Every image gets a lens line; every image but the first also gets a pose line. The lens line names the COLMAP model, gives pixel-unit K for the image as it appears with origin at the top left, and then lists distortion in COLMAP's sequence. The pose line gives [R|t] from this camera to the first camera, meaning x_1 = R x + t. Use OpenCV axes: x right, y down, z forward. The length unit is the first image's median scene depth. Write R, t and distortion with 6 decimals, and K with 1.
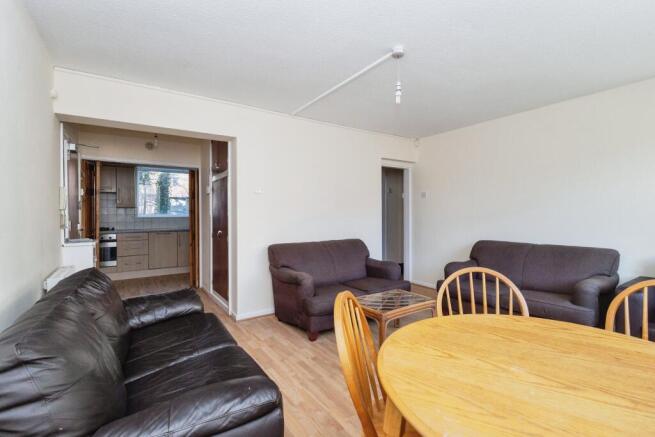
lens RADIAL K [[305.5, 0, 328.9], [0, 305.5, 220.5], [0, 0, 1]] dist [-0.000295, -0.000201]
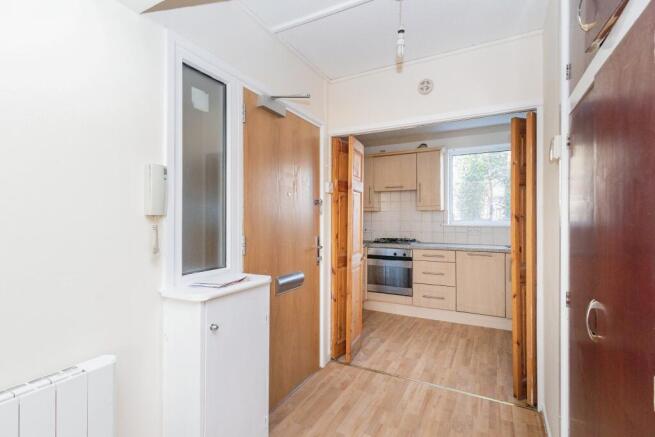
lens RADIAL K [[305.5, 0, 328.9], [0, 305.5, 220.5], [0, 0, 1]] dist [-0.000295, -0.000201]
pose [[0.472105, 0.006534, -0.881518, -0.178418], [-0.025691, 0.999650, -0.006350, -0.011968], [0.881168, 0.025645, 0.472108, 0.504154]]
